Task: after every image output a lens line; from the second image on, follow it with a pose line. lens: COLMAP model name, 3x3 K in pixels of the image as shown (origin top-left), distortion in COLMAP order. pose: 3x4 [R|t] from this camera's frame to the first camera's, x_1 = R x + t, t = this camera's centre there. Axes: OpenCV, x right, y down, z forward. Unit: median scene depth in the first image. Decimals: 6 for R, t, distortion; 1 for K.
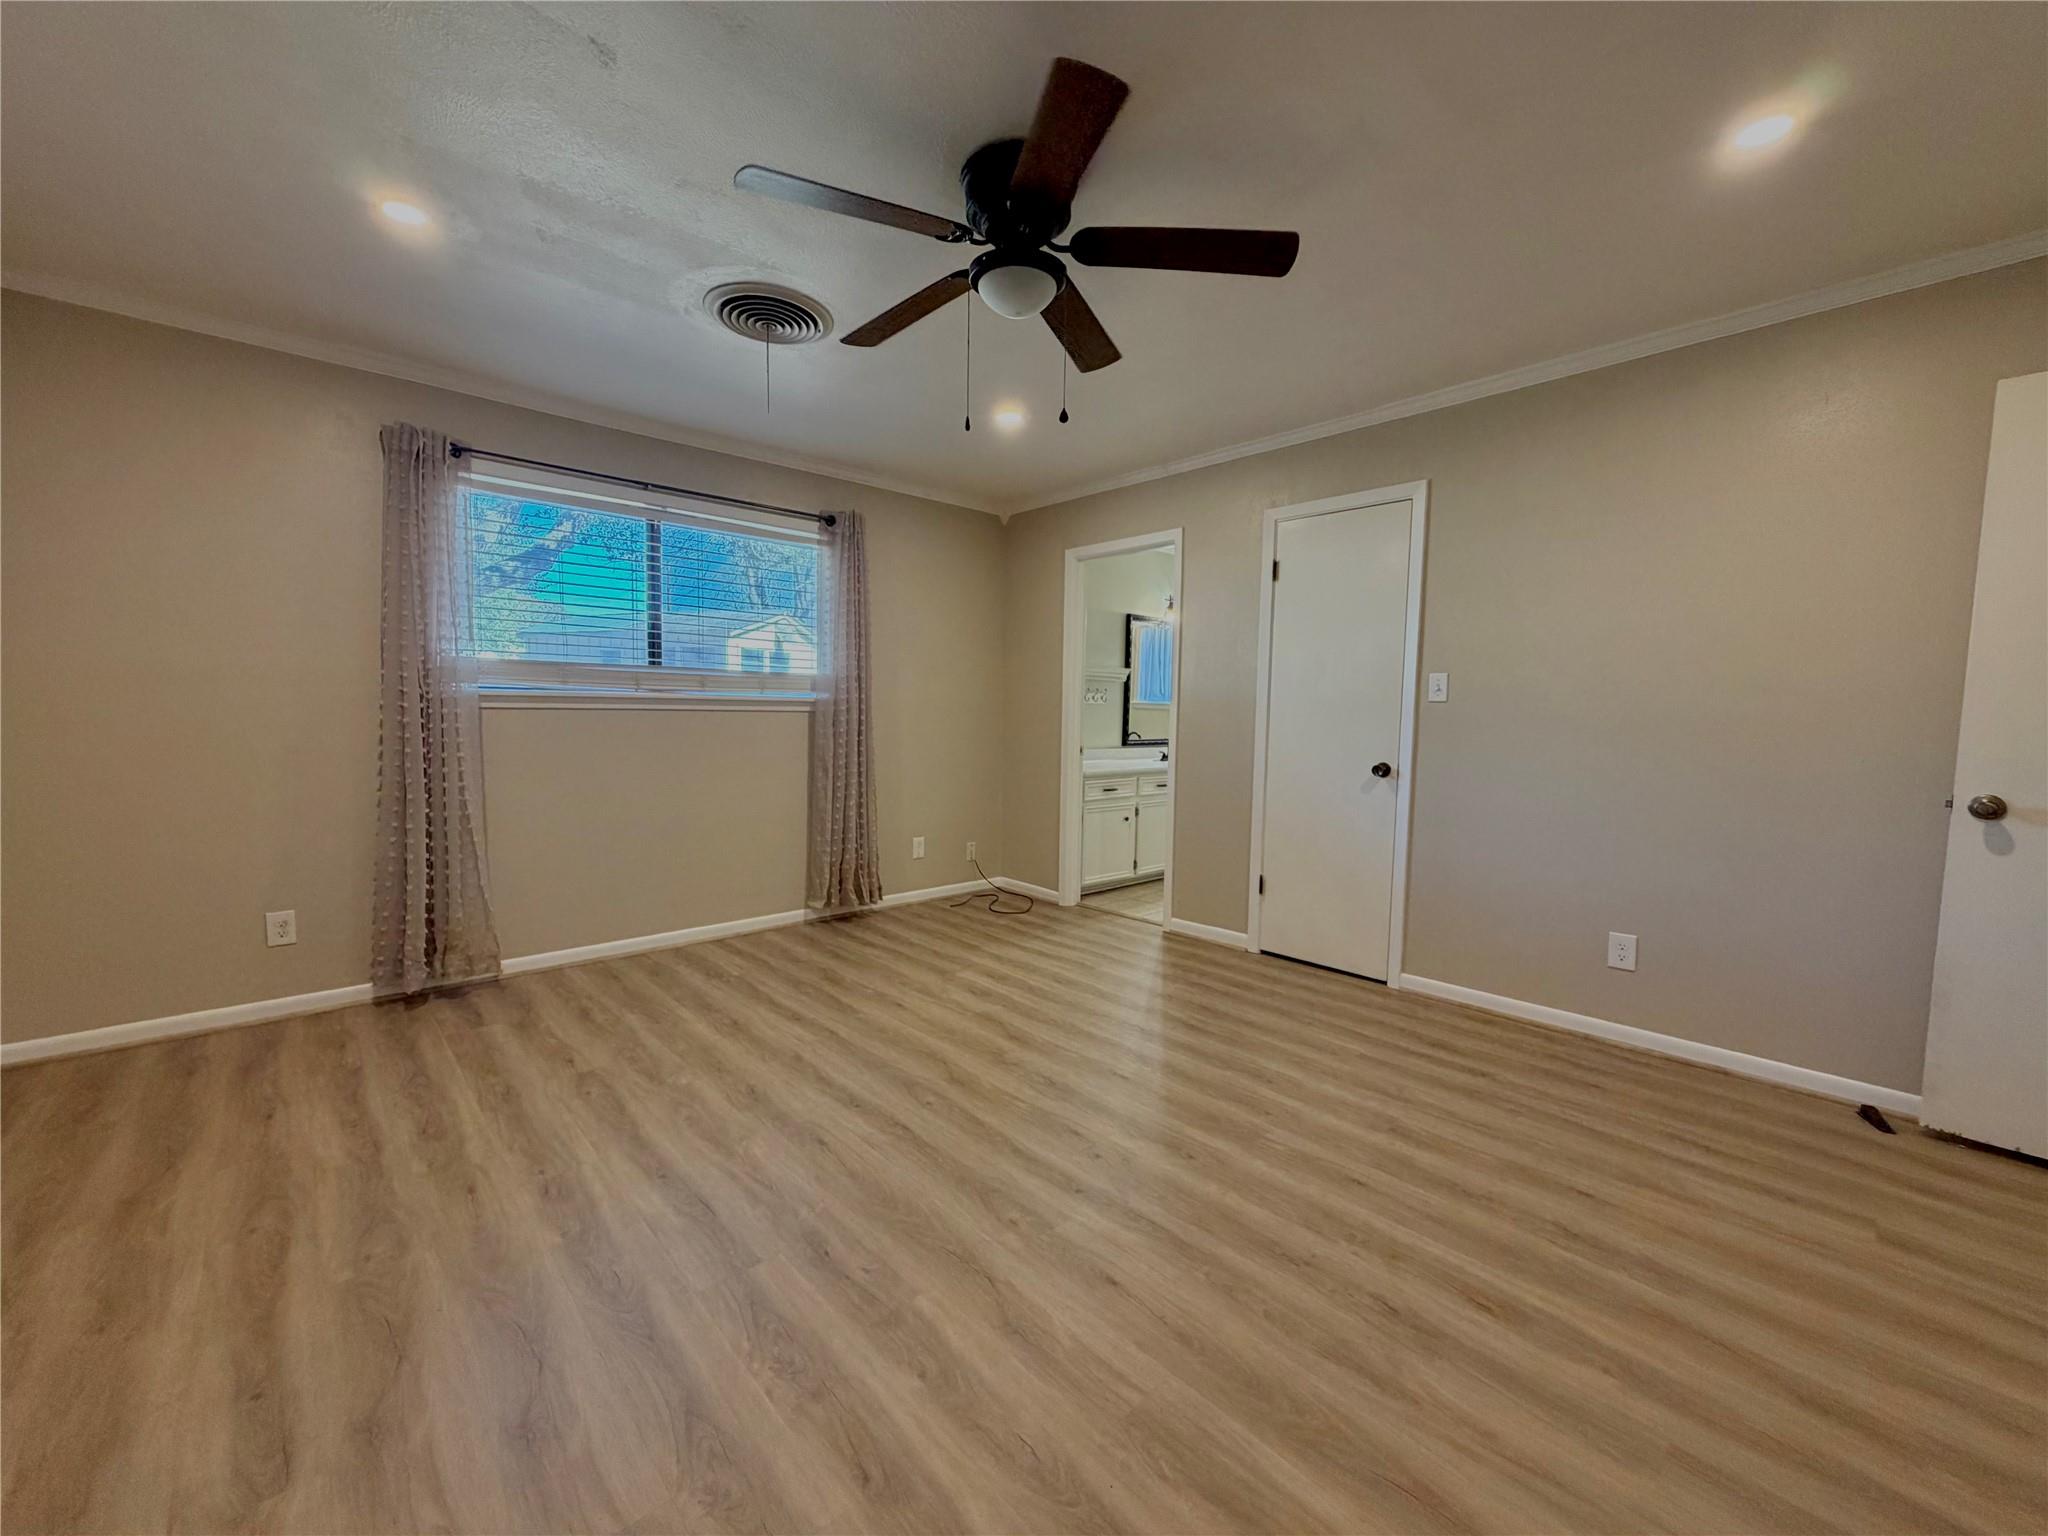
lens RADIAL K [[815.0, 0, 1019.4], [0, 815.0, 767.2], [0, 0, 1]] dist [-0.000249, 0.000064]
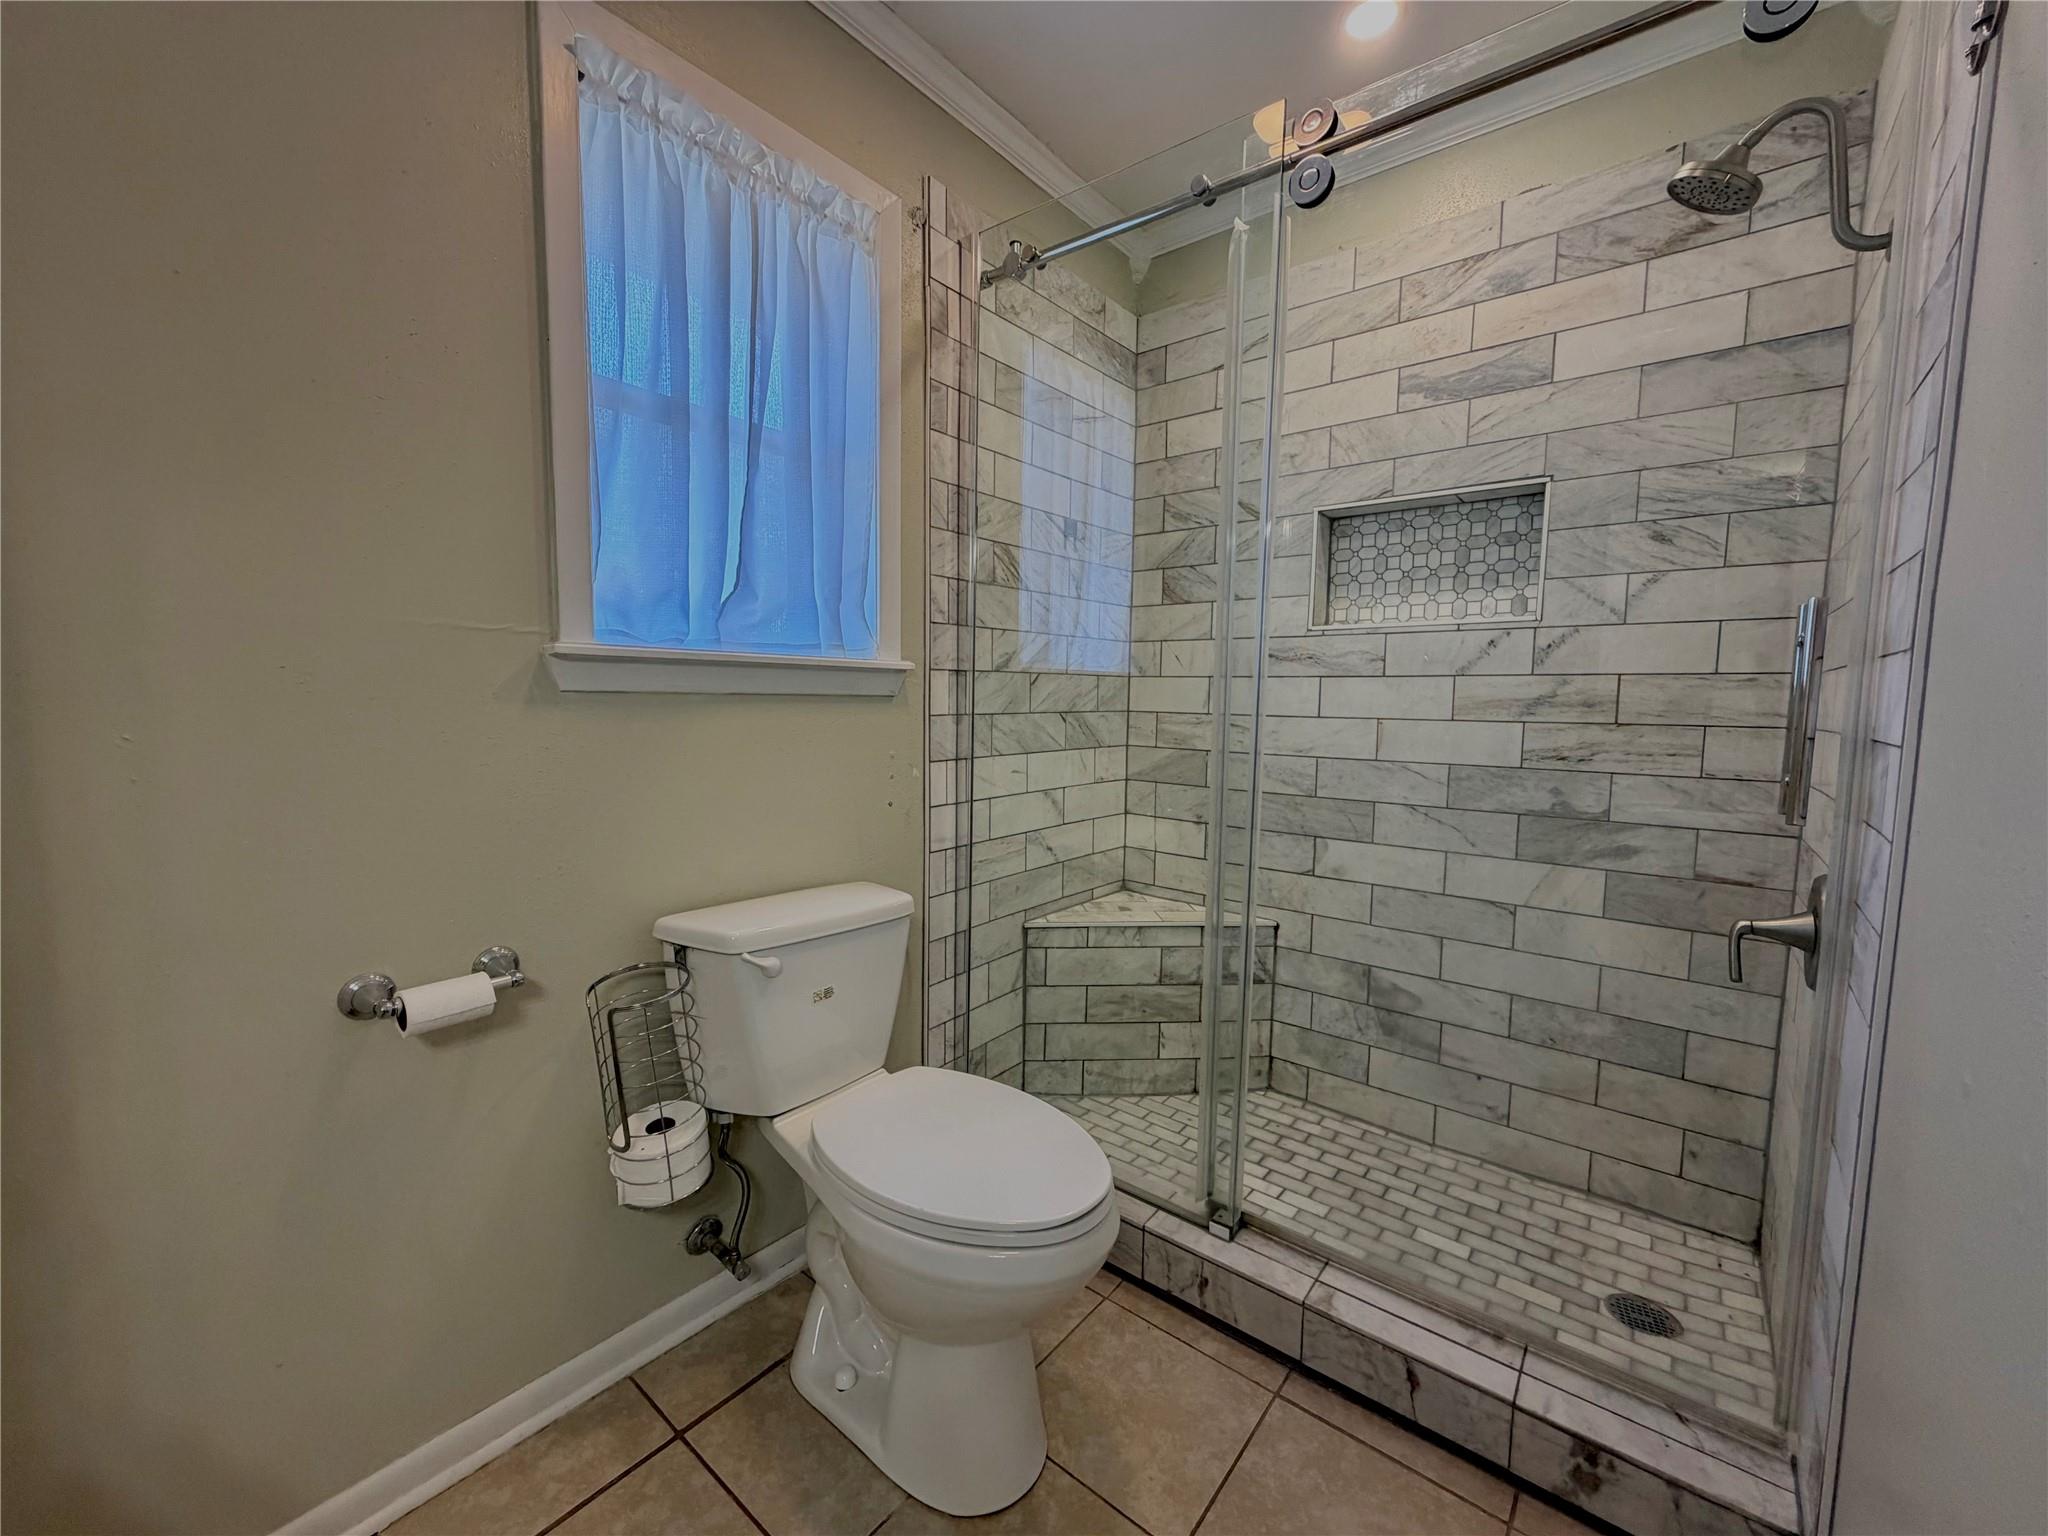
lens RADIAL K [[815.0, 0, 1019.4], [0, 815.0, 767.2], [0, 0, 1]] dist [-0.000249, 0.000064]
pose [[-0.139356, -0.105633, 0.984592, 0.325790], [0.055239, 0.991917, 0.114237, -0.064664], [-0.988700, 0.070307, -0.132394, 1.129710]]
